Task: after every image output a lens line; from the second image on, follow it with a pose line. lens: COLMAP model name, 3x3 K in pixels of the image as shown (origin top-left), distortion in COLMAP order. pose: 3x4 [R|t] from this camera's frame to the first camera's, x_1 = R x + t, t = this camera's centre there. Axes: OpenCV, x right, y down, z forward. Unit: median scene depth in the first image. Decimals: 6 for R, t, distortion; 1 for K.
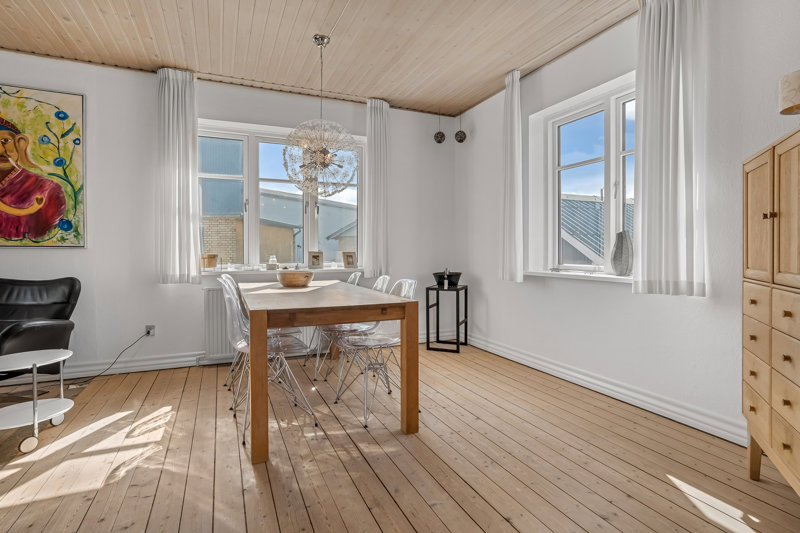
lens RADIAL K [[417.8, 0, 409.9], [0, 417.8, 252.3], [0, 0, 1]] dist [-0.013524, 0.010882]
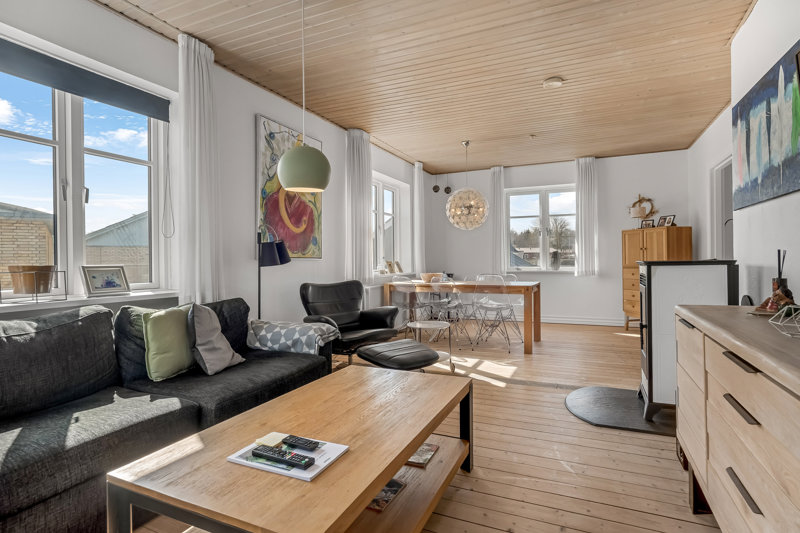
lens RADIAL K [[417.8, 0, 396.3], [0, 417.8, 258.5], [0, 0, 1]] dist [-0.013524, 0.010882]
pose [[0.750844, -0.010231, 0.660401, -1.491138], [0.022745, 0.999687, -0.010372, 0.006716], [-0.660088, 0.022809, 0.750842, -0.128919]]
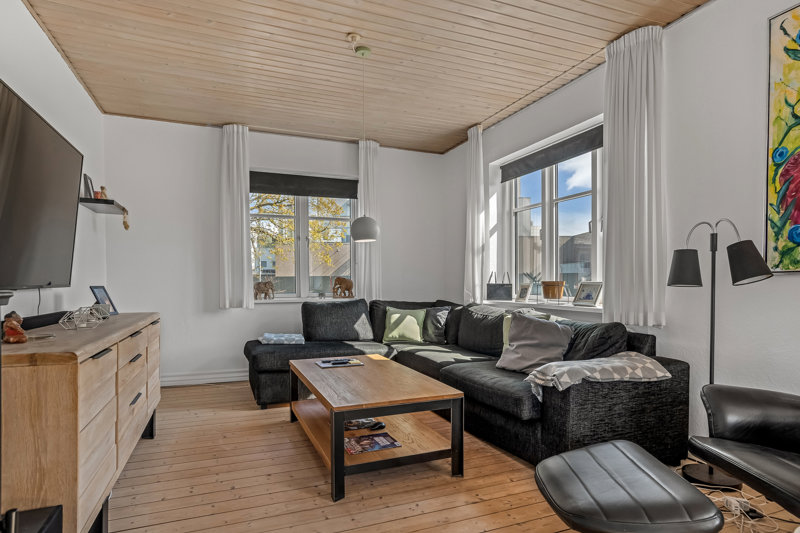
lens RADIAL K [[451.6, 0, 402.3], [0, 451.6, 292.3], [0, 0, 1]] dist [-0.003672, 0.009380]
pose [[-0.031890, 0.019632, -0.999299, -0.355815], [-0.011154, 0.999738, 0.019997, 0.008769], [0.999429, 0.011784, -0.031662, 0.386581]]
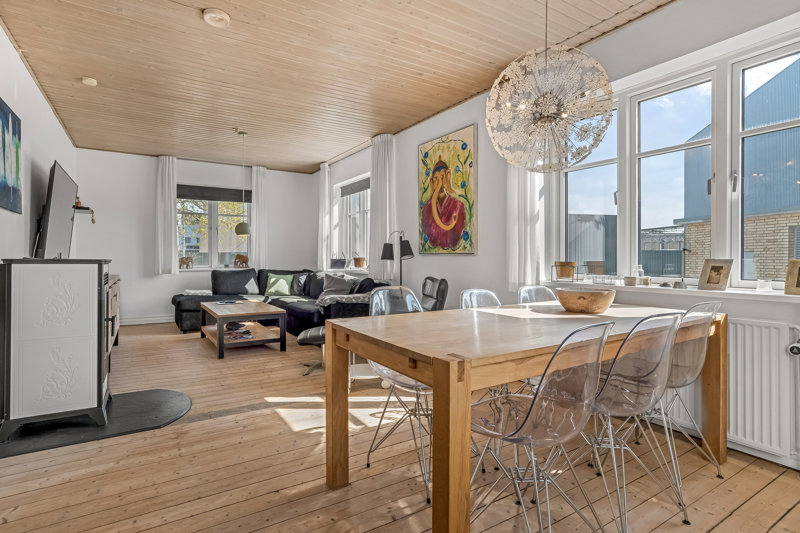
lens RADIAL K [[417.8, 0, 393.8], [0, 417.8, 260.0], [0, 0, 1]] dist [-0.013524, 0.010882]
pose [[0.128229, 0.002343, -0.991742, 0.348699], [-0.014952, 0.999888, 0.000429, 0.007060], [0.991632, 0.014773, 0.128250, 0.639357]]
